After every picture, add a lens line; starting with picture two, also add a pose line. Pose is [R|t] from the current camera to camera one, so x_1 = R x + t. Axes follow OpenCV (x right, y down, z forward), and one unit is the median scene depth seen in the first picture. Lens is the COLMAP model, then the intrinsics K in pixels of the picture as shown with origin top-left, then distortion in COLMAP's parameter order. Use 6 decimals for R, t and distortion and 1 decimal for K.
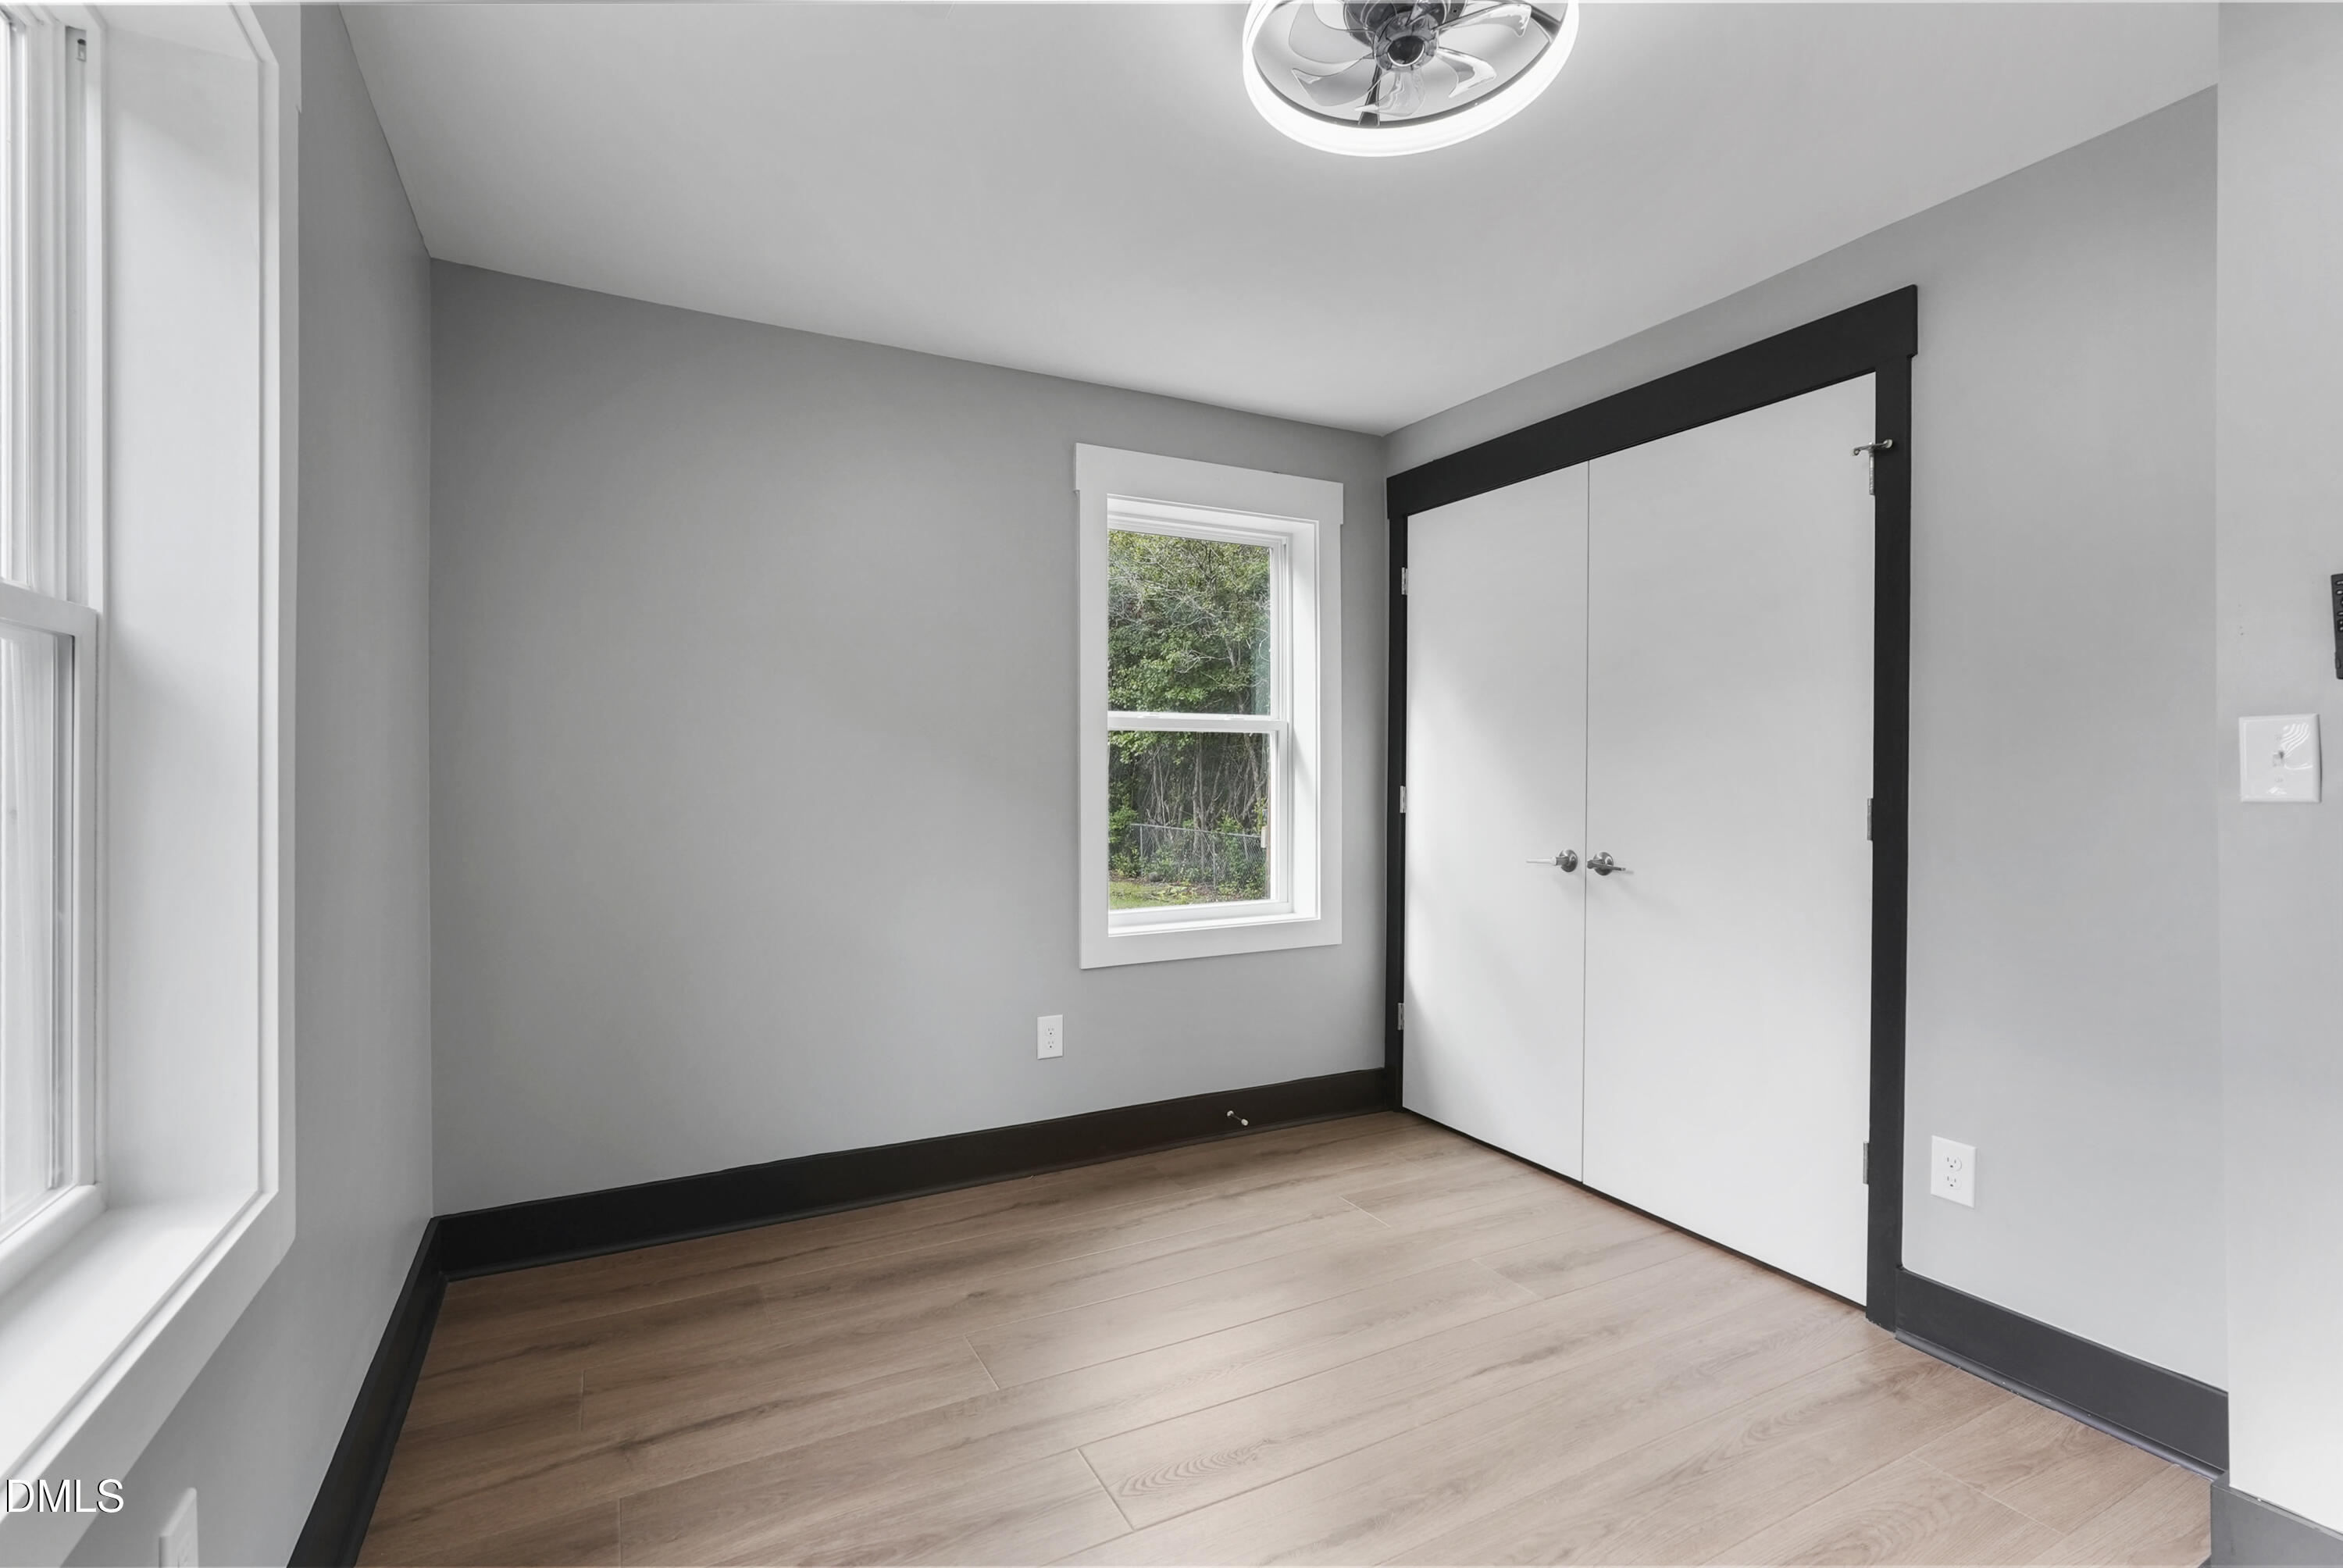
lens RADIAL K [[1061.9, 0, 1161.6], [0, 1061.9, 781.7], [0, 0, 1]] dist [-0.011510, 0.005312]
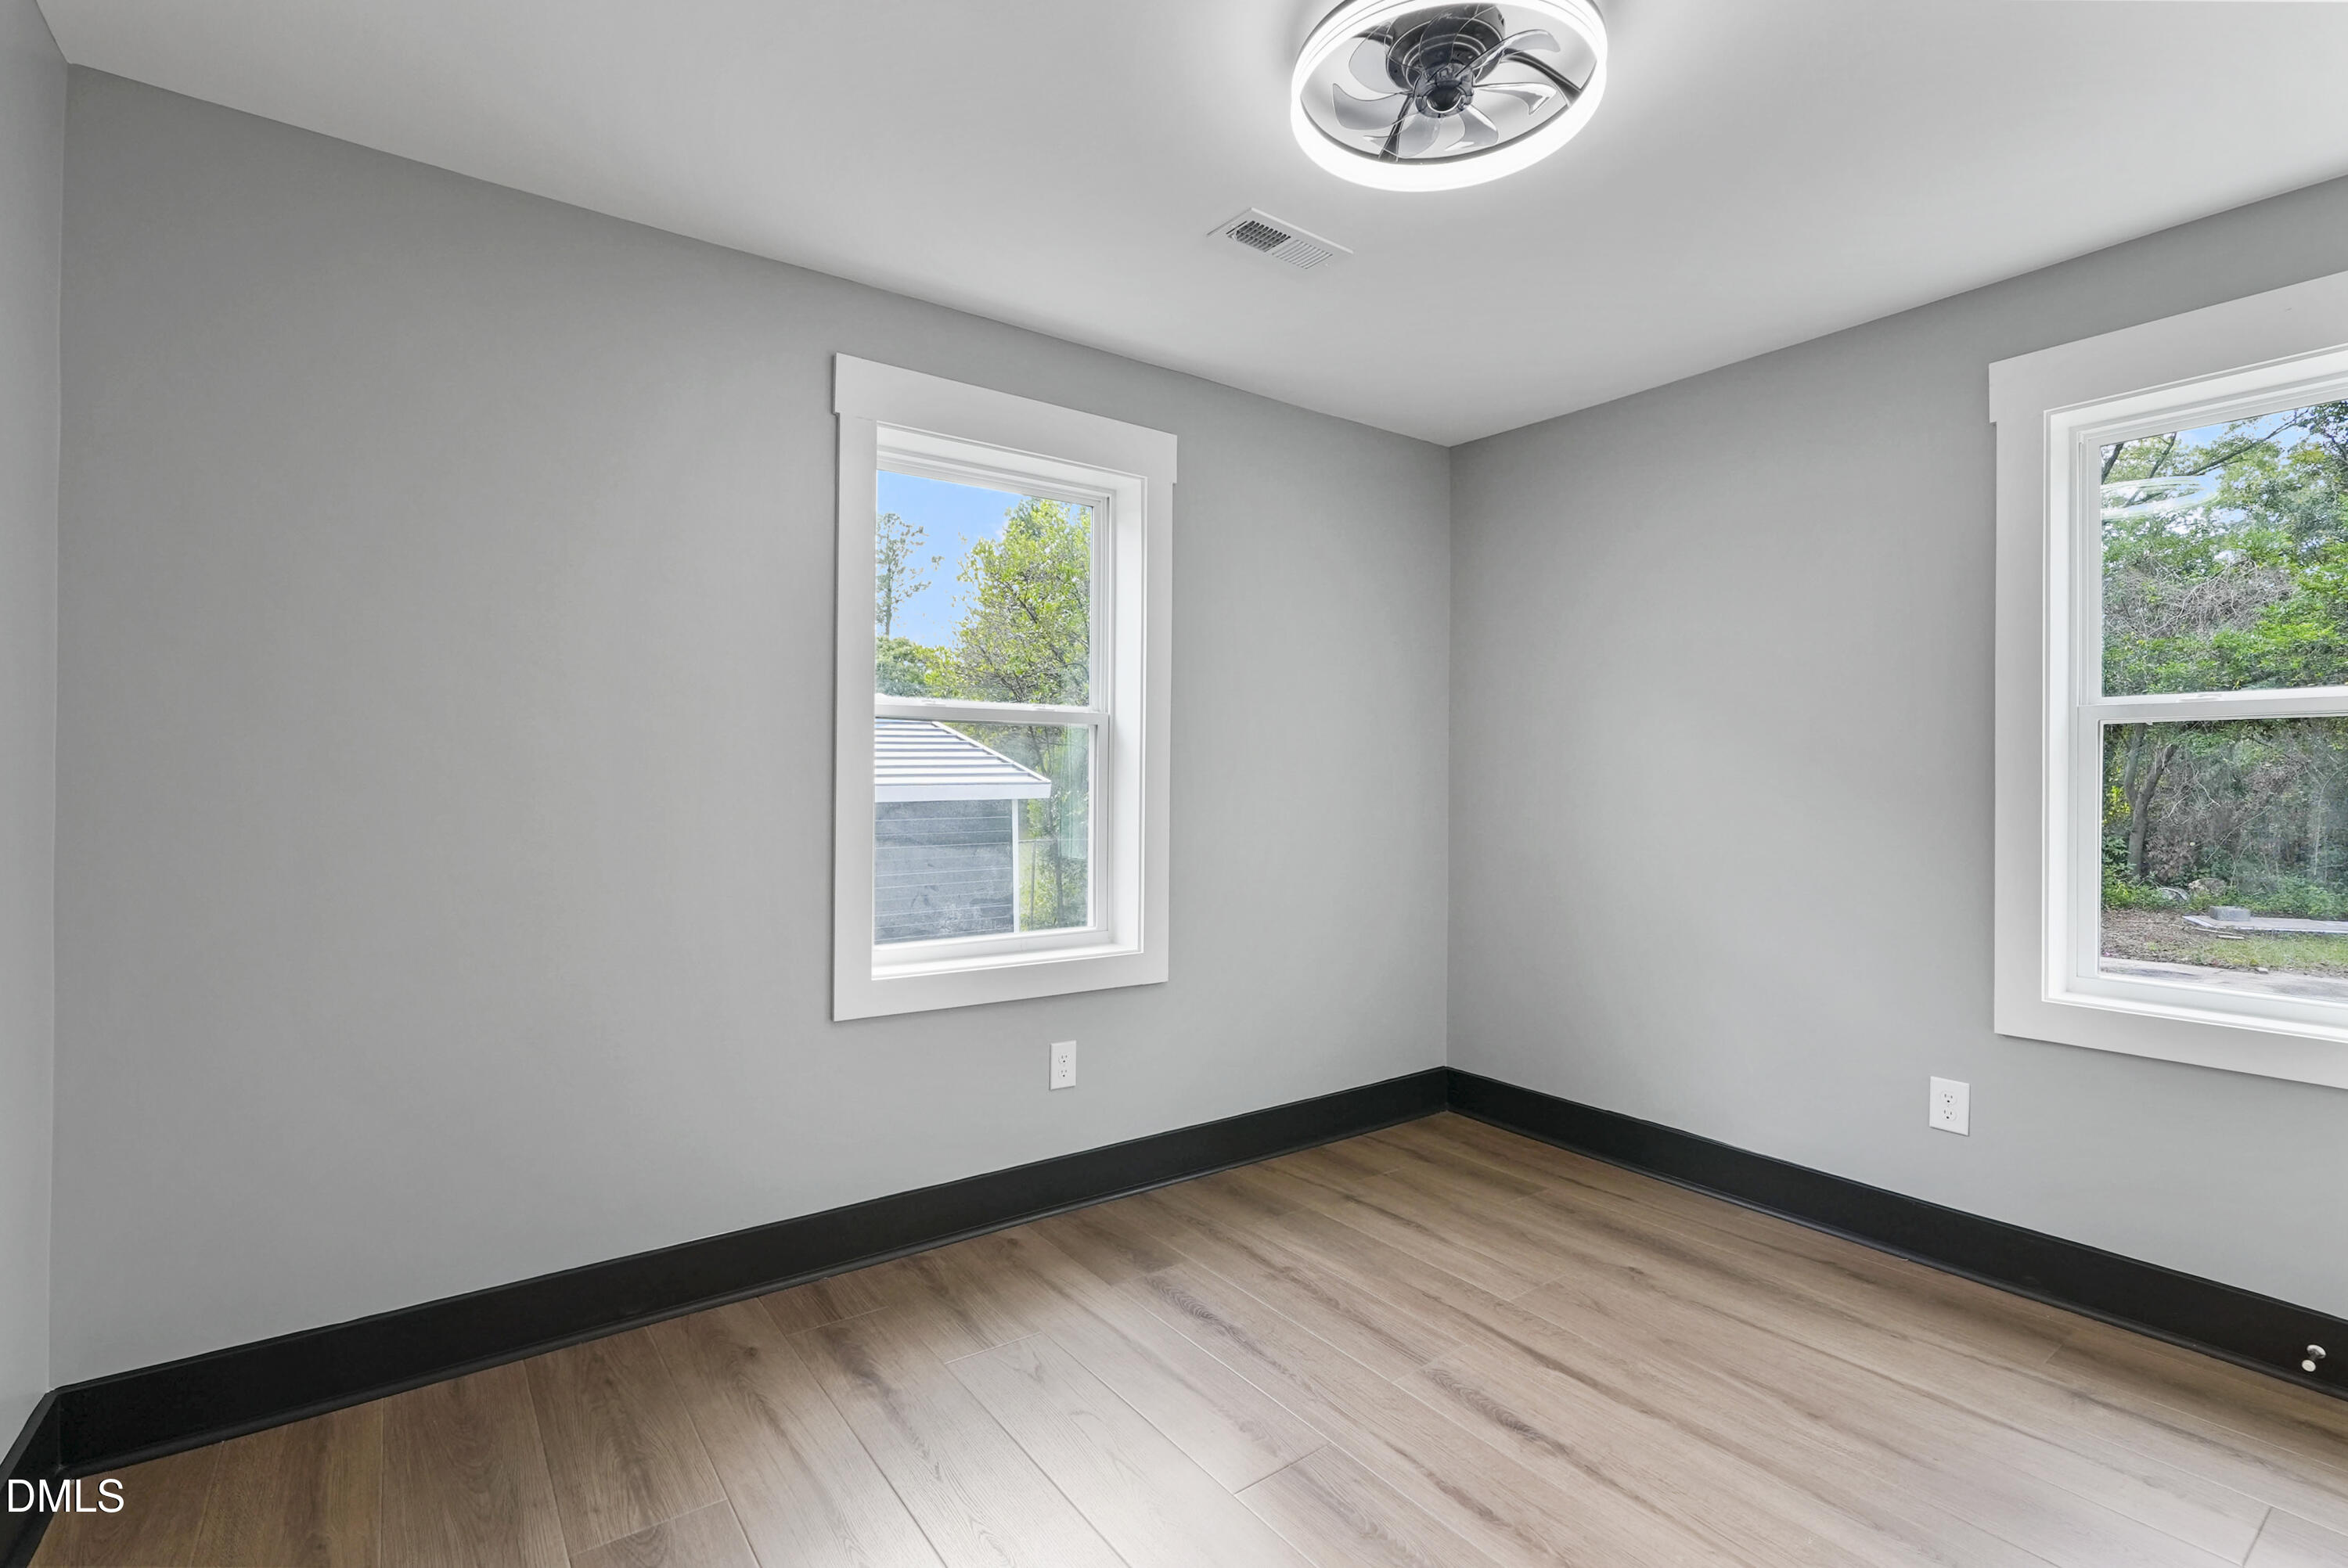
lens RADIAL K [[1064.1, 0, 1171.6], [0, 1064.1, 788.5], [0, 0, 1]] dist [-0.011510, 0.005312]
pose [[0.151413, 0.010655, -0.988413, 0.811546], [-0.022887, 0.999712, 0.007271, 0.007134], [0.988206, 0.021521, 0.151613, 0.380631]]
